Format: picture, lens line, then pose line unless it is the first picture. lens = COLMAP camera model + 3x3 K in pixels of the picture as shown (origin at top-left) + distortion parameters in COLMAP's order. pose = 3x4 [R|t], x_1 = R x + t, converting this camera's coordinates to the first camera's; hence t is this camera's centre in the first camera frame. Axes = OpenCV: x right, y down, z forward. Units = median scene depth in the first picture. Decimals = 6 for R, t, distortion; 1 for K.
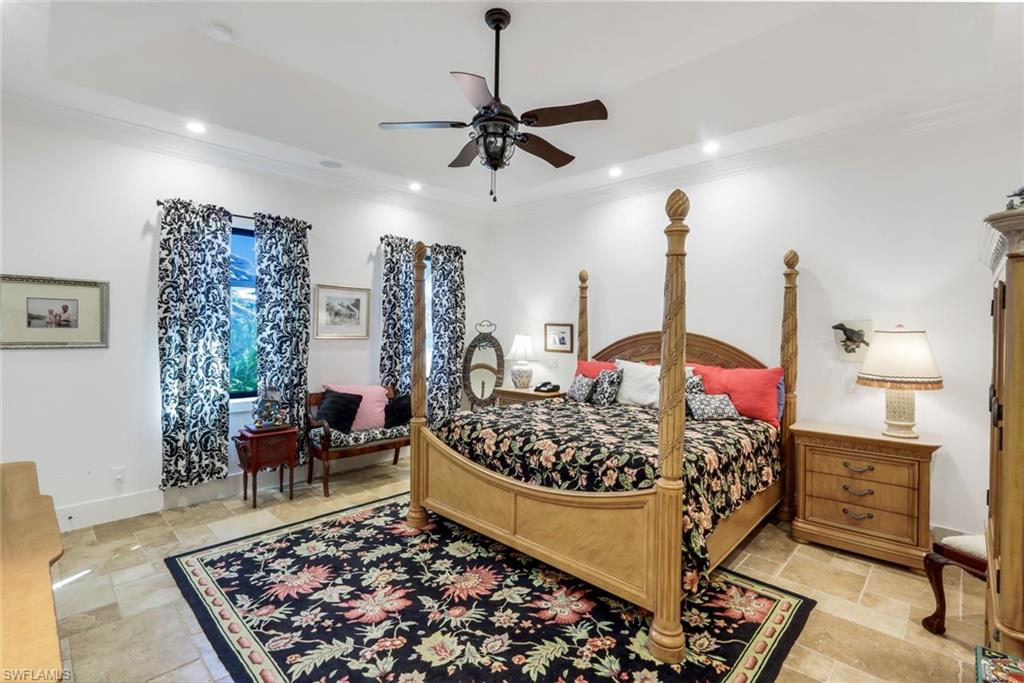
lens RADIAL K [[466.2, 0, 510.3], [0, 466.2, 334.1], [0, 0, 1]] dist [-0.001027, 0.000594]
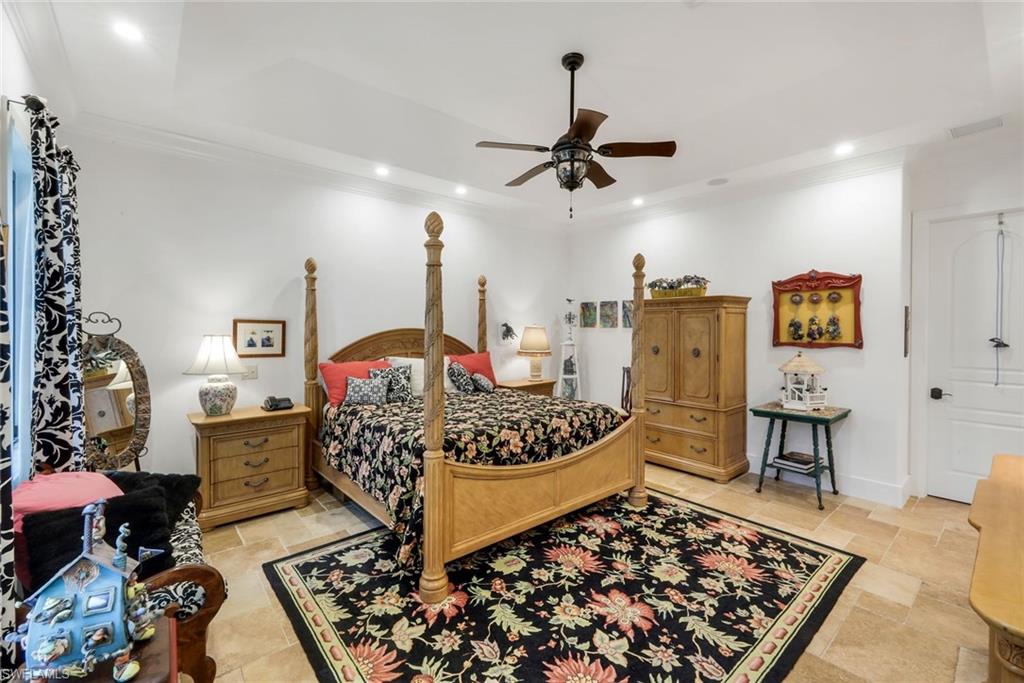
lens RADIAL K [[426.3, 0, 509.4], [0, 426.3, 338.0], [0, 0, 1]] dist [-0.003512, -0.000861]
pose [[0.104440, -0.028596, 0.994120, -1.125289], [0.008831, 0.999574, 0.027825, -0.017956], [-0.994492, 0.005873, 0.104648, 1.083757]]
